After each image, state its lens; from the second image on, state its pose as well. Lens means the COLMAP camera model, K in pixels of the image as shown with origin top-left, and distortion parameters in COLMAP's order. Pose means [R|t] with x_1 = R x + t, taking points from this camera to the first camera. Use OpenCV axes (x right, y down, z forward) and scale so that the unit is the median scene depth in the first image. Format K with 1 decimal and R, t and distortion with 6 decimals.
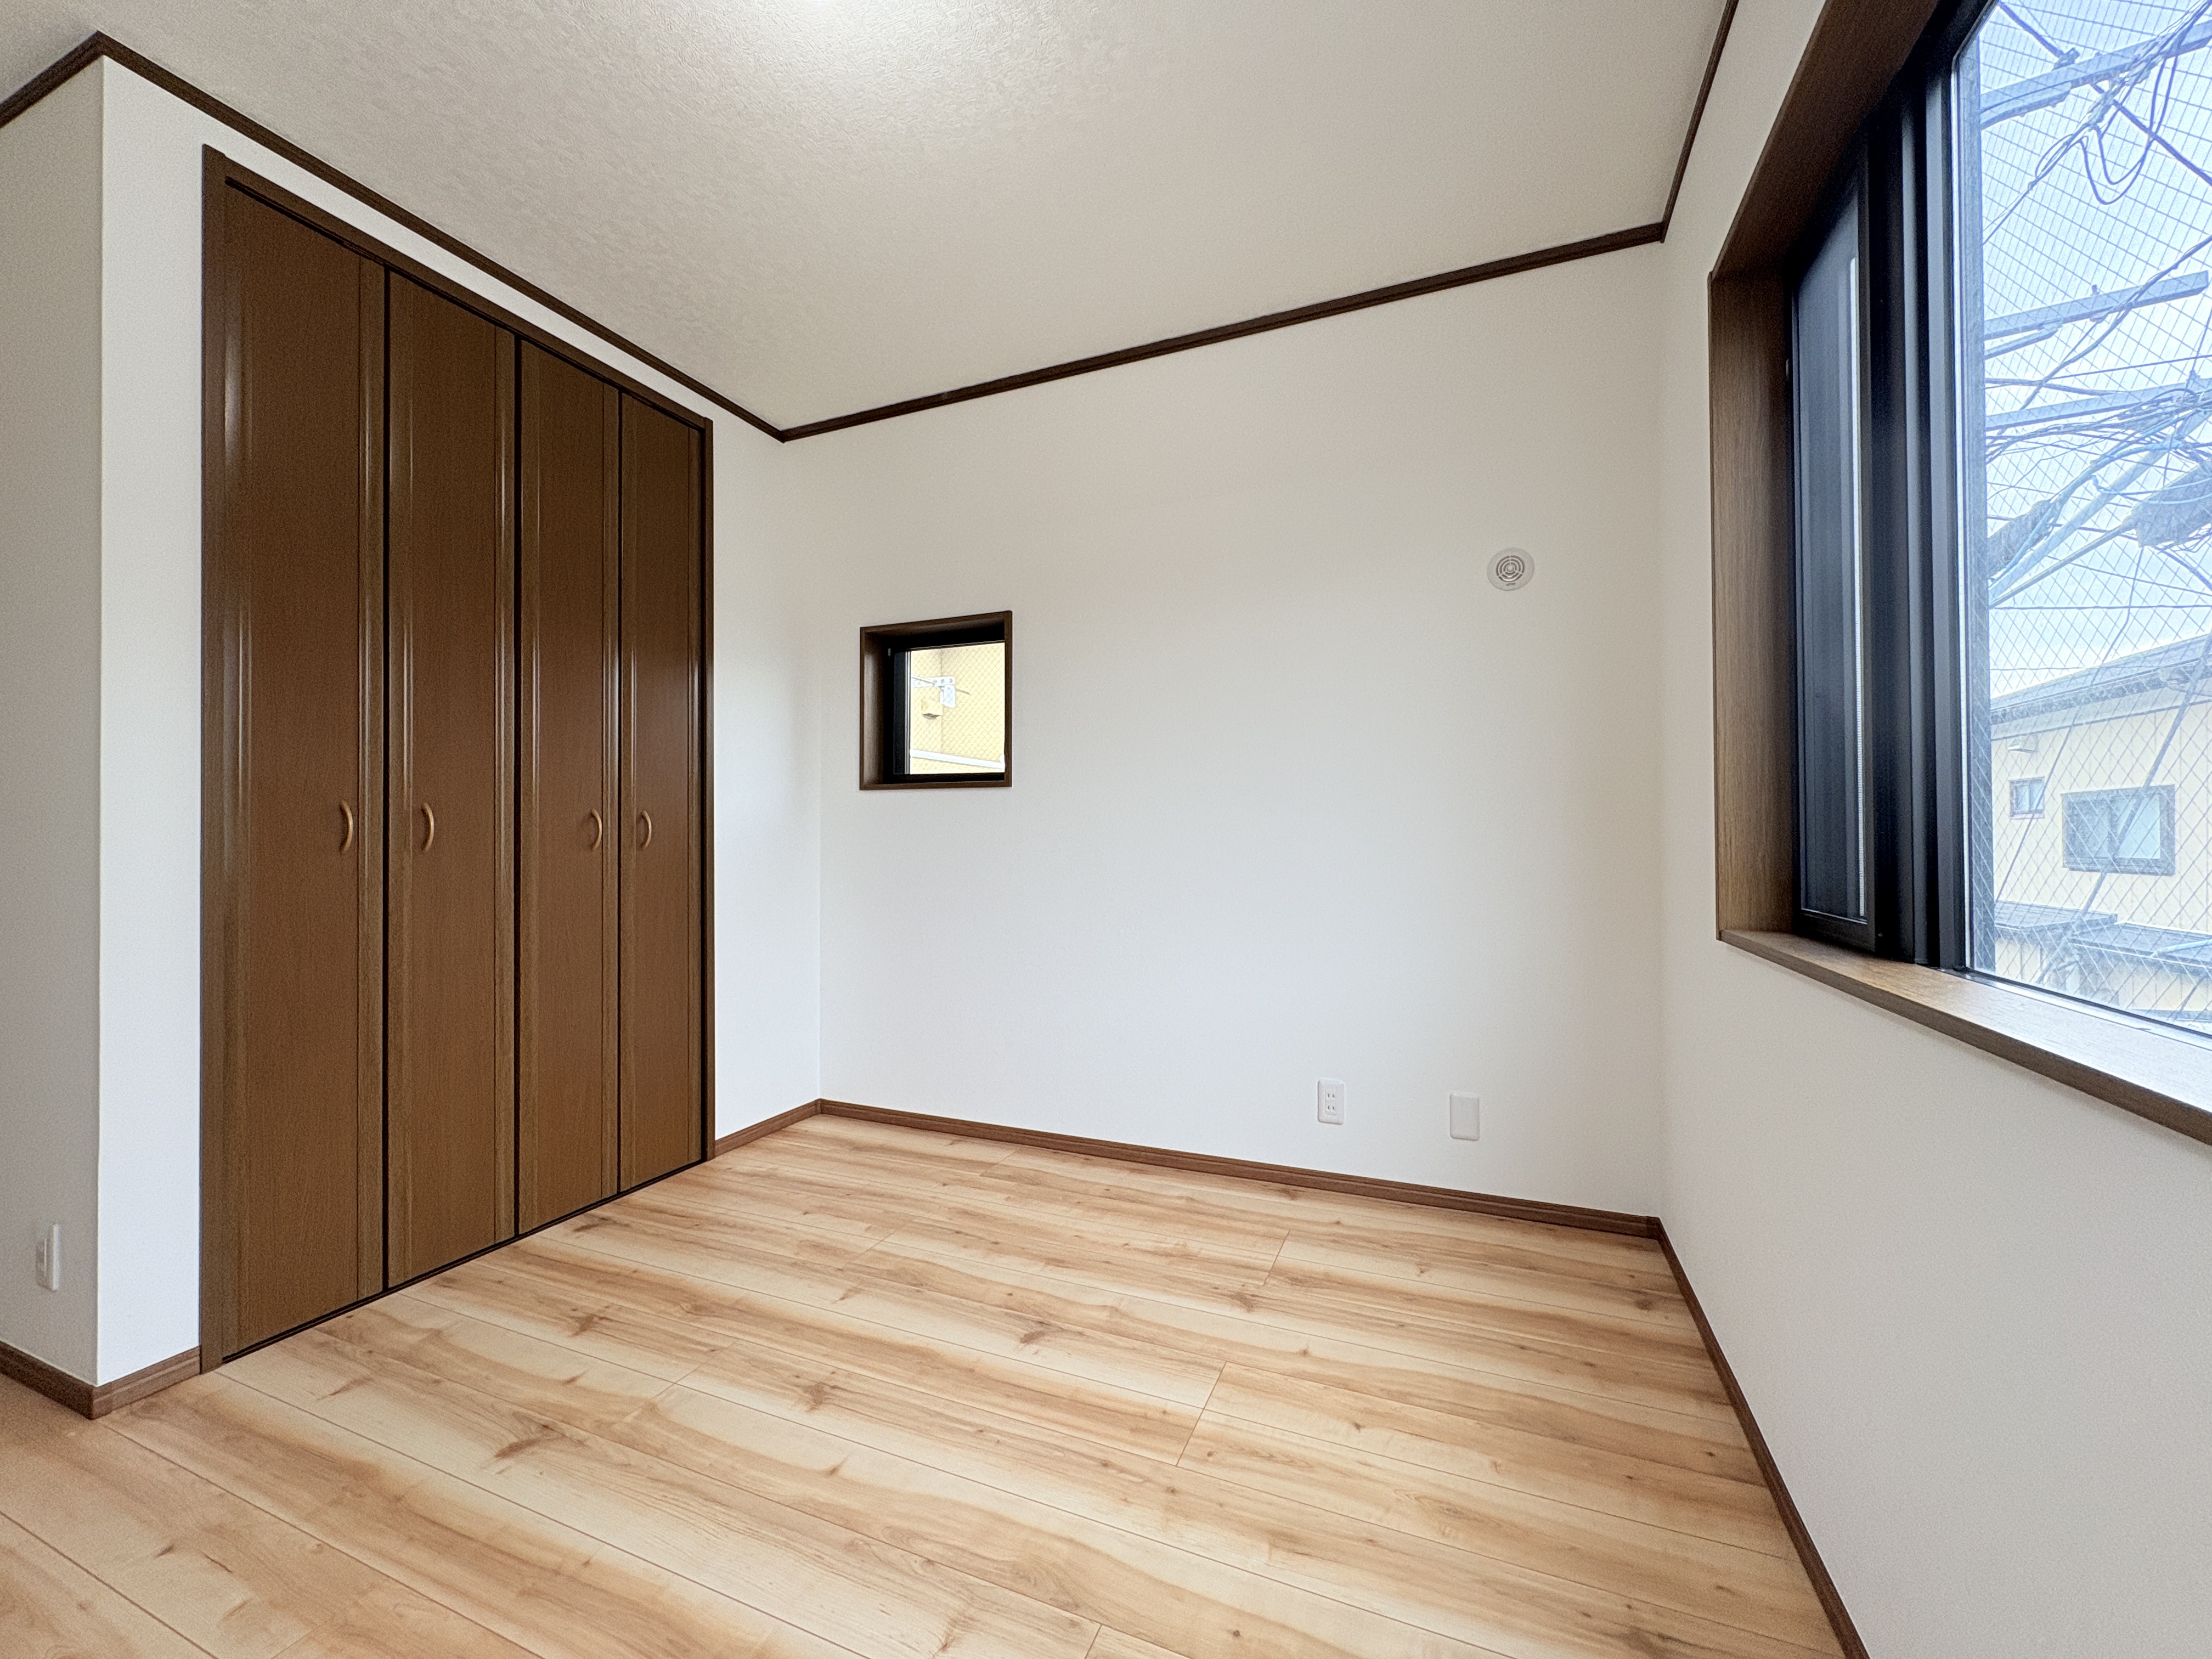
lens RADIAL K [[878.1, 0, 1105.3], [0, 878.1, 828.1], [0, 0, 1]] dist [0.001286, 0.000078]
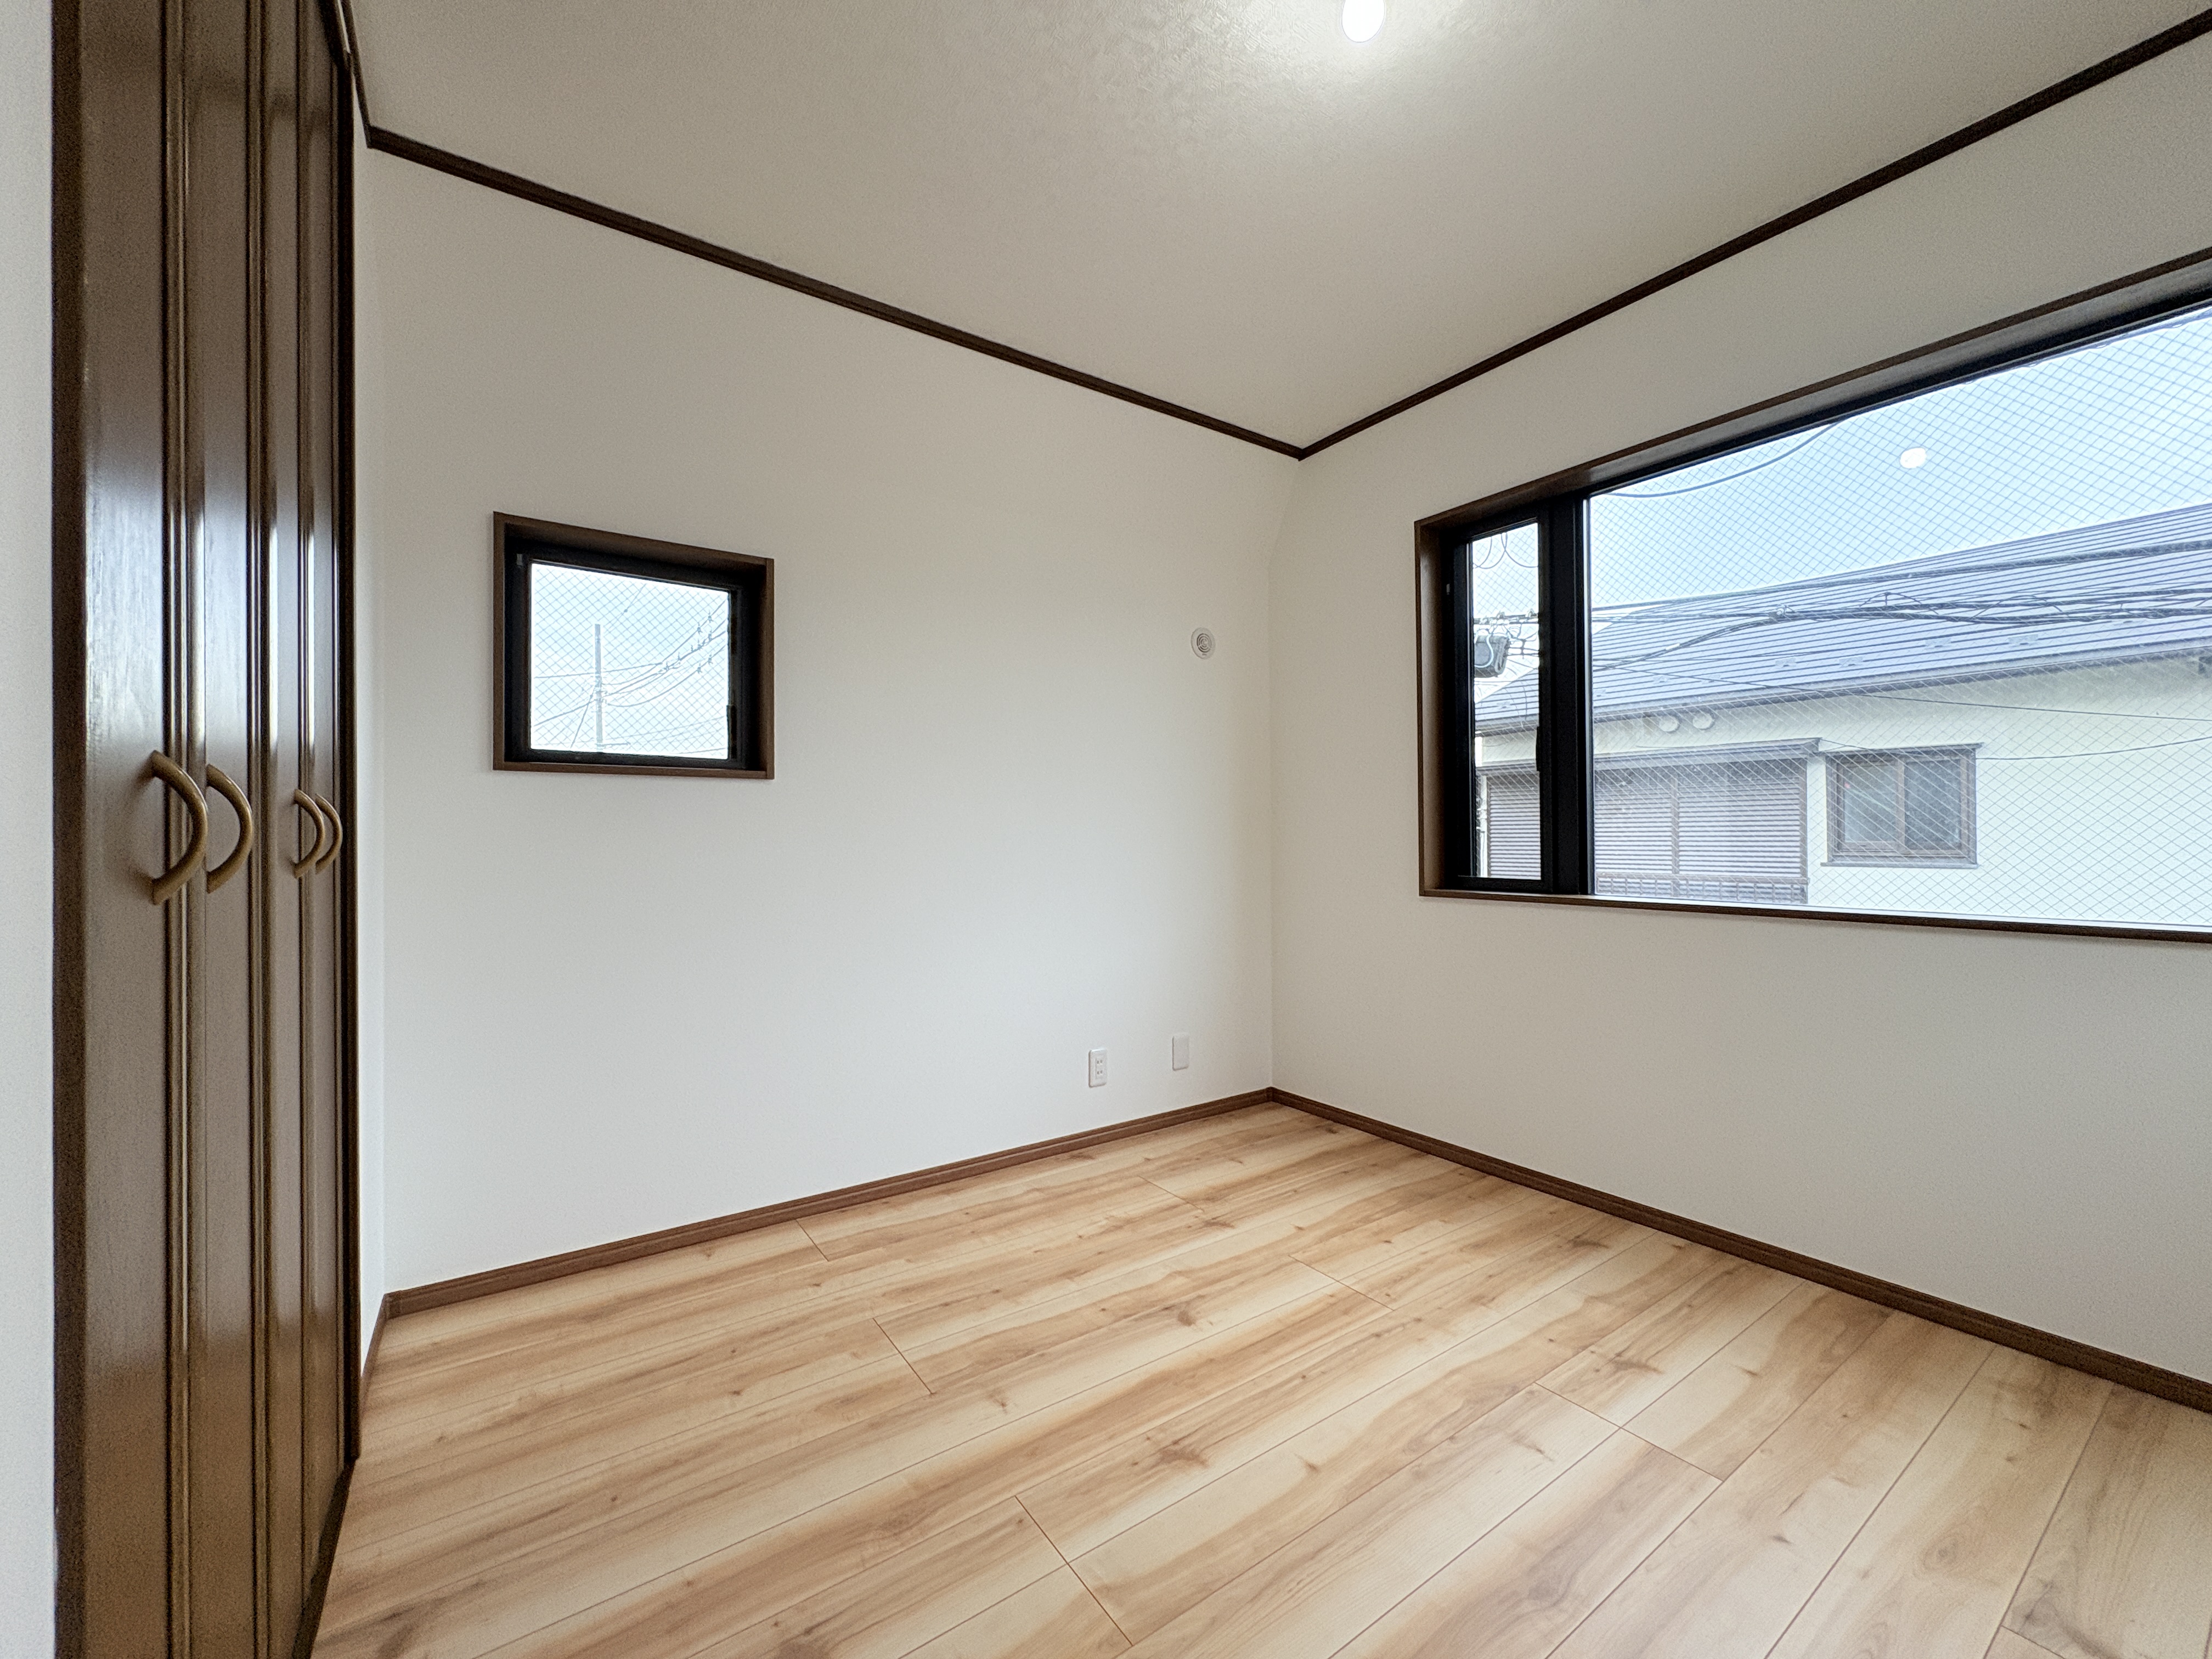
lens RADIAL K [[878.1, 0, 1108.8], [0, 878.1, 829.6], [0, 0, 1]] dist [0.001286, 0.000078]
pose [[0.537906, 0.004398, 0.842994, -0.849778], [-0.003000, 0.999990, -0.003302, 0.000259], [-0.843000, -0.000753, 0.537913, 0.429471]]
